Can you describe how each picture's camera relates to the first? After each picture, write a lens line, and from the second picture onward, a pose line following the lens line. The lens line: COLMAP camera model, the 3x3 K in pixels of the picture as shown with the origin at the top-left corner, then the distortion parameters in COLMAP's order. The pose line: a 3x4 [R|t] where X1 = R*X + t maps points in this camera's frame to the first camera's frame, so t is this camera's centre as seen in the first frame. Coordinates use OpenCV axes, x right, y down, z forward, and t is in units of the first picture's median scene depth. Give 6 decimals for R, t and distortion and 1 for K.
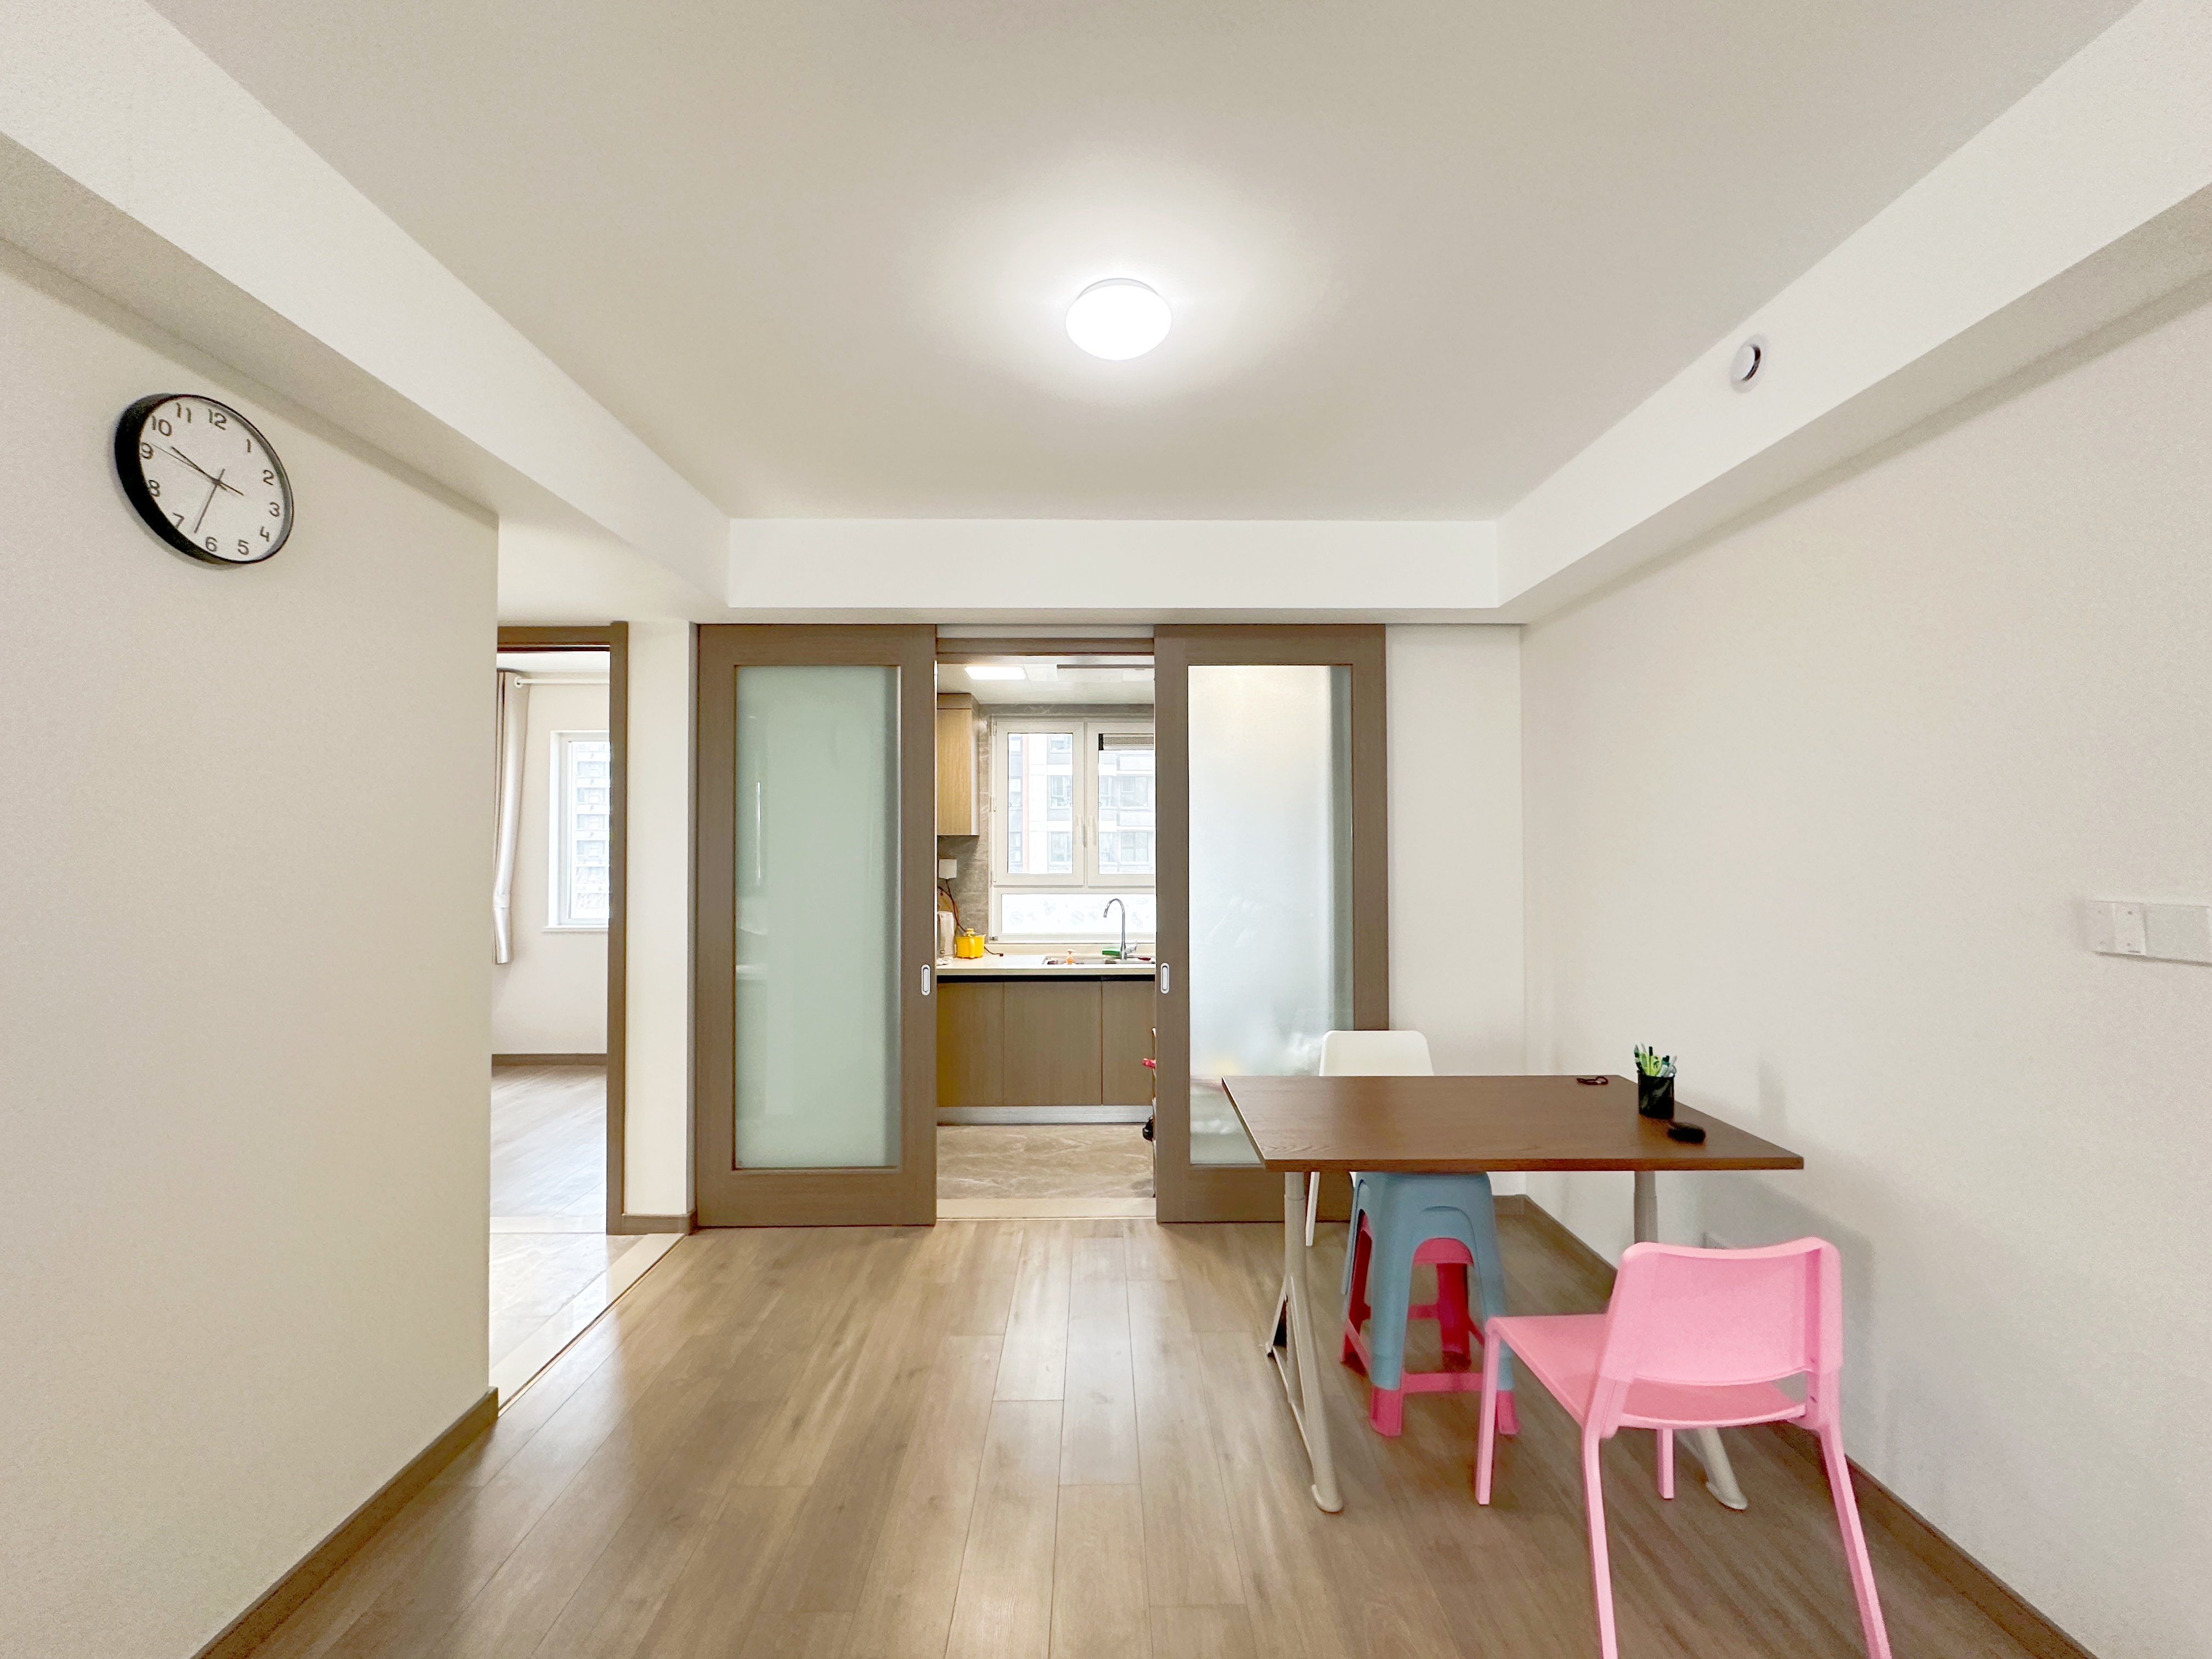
lens RADIAL K [[874.3, 0, 1106.0], [0, 874.3, 829.5], [0, 0, 1]] dist [0.000284, -0.000033]
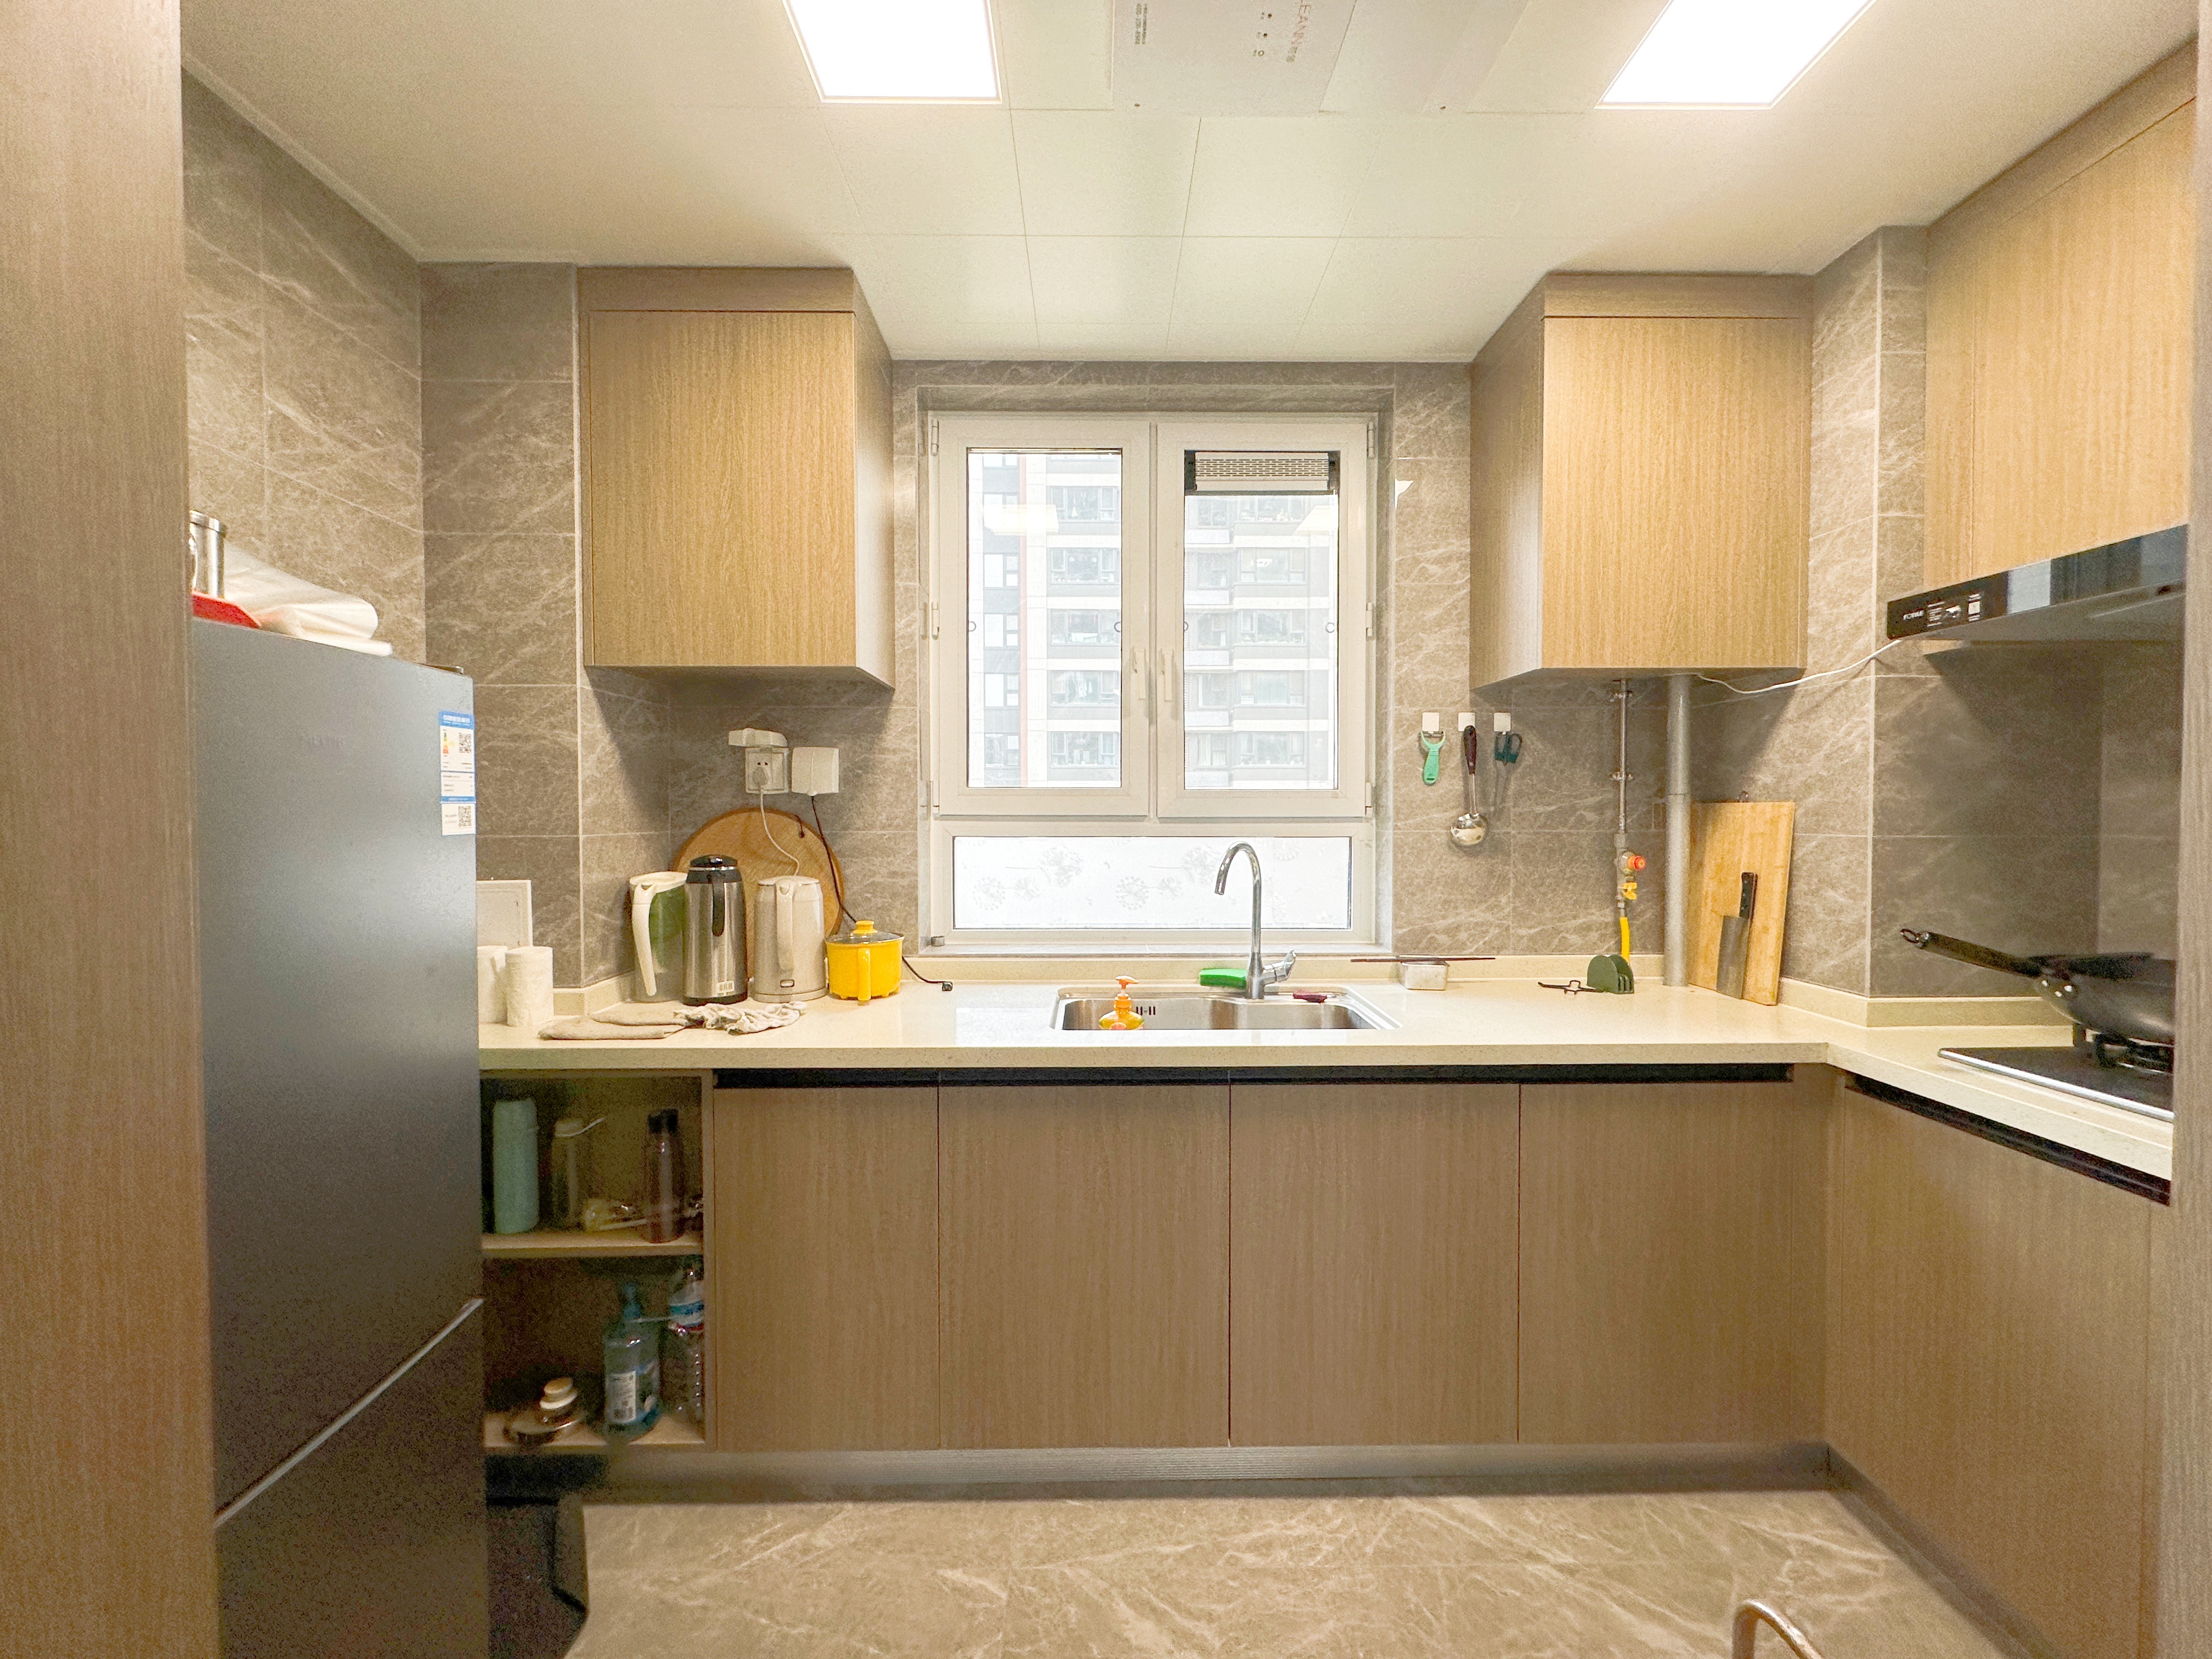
lens RADIAL K [[874.3, 0, 1106.0], [0, 874.3, 829.5], [0, 0, 1]] dist [0.000284, -0.000033]
pose [[0.999999, 0.001418, 0.000645, -0.047423], [-0.001441, 0.999279, 0.037933, 0.056311], [-0.000590, -0.037934, 0.999280, 0.594797]]
